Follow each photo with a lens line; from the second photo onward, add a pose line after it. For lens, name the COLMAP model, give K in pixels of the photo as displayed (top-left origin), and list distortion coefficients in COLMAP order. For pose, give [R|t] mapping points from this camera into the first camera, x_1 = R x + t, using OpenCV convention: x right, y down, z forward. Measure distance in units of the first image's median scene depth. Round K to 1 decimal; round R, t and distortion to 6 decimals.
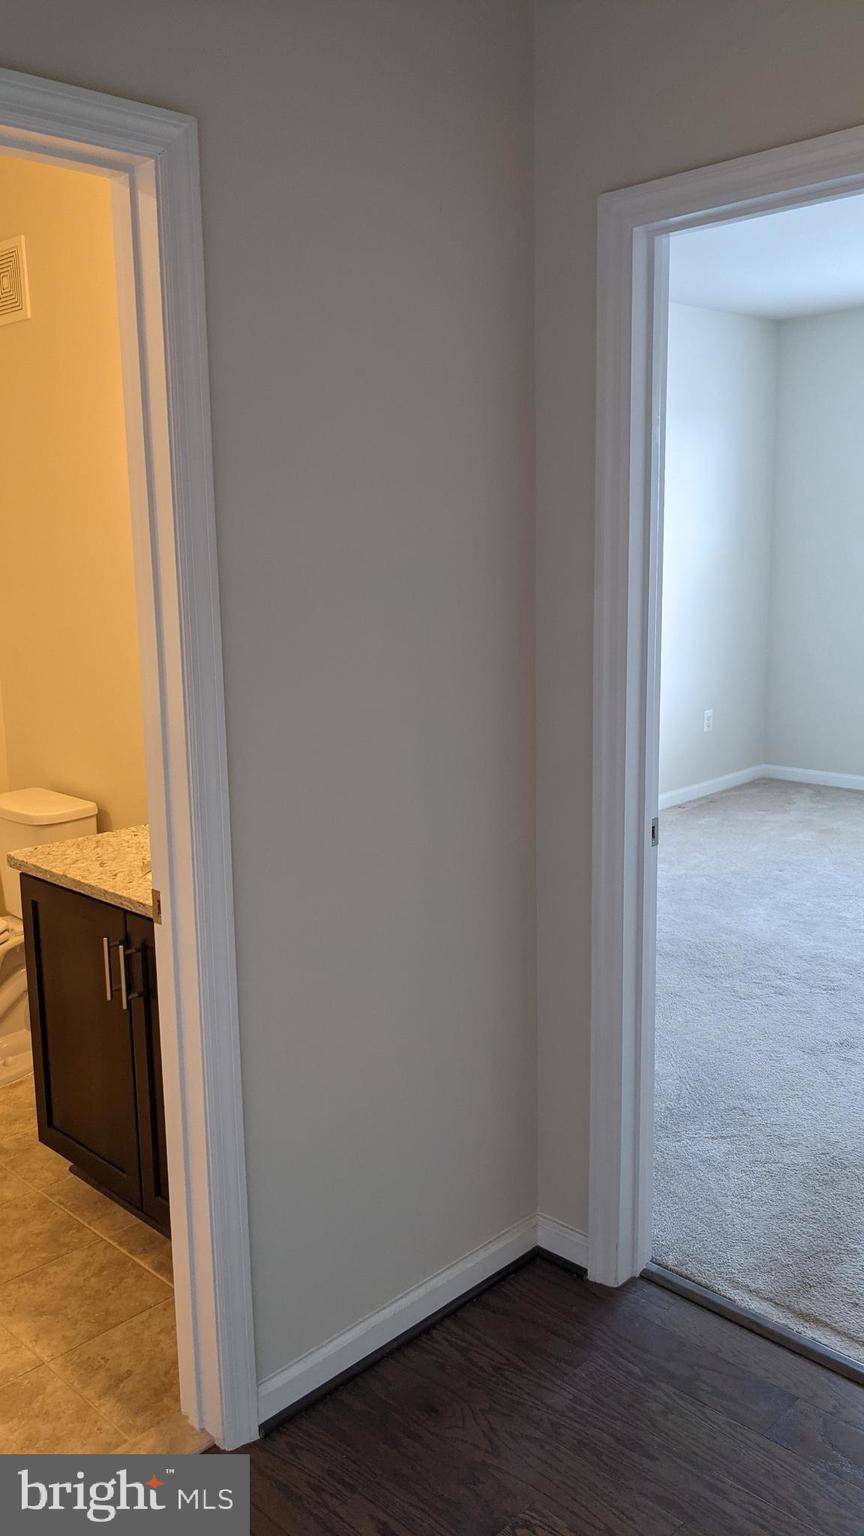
lens RADIAL K [[1214.6, 0, 429.7], [0, 1214.6, 761.3], [0, 0, 1]] dist [0.056714, -0.095774]
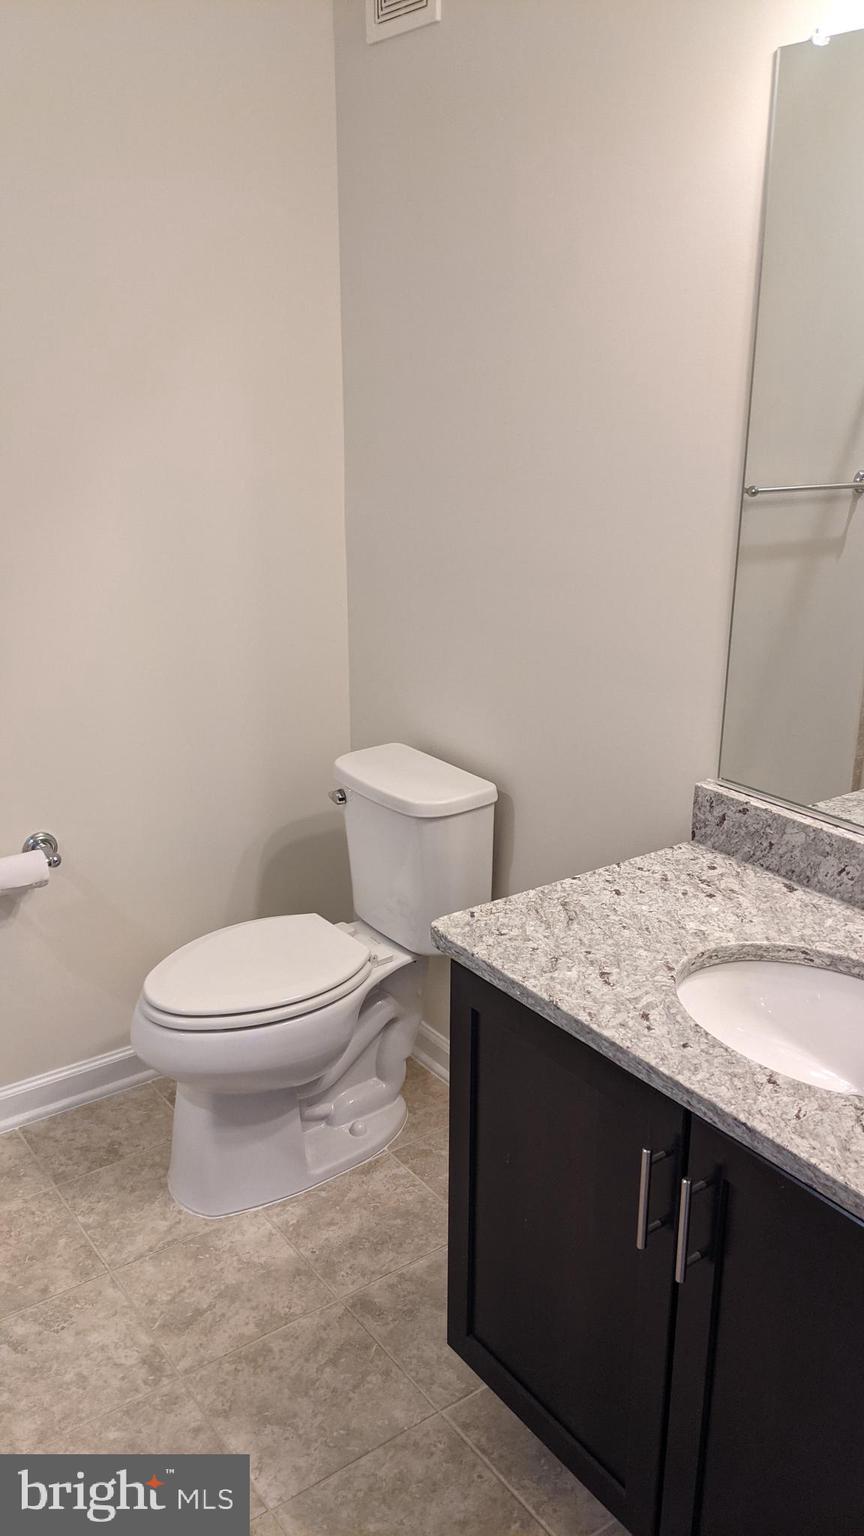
lens RADIAL K [[1214.6, 0, 437.3], [0, 1214.6, 770.9], [0, 0, 1]] dist [0.056714, -0.095774]
pose [[0.985484, 0.070953, -0.154232, -0.249897], [-0.048777, 0.988508, 0.143085, -0.086366], [0.162612, -0.133485, 0.977619, 0.408696]]
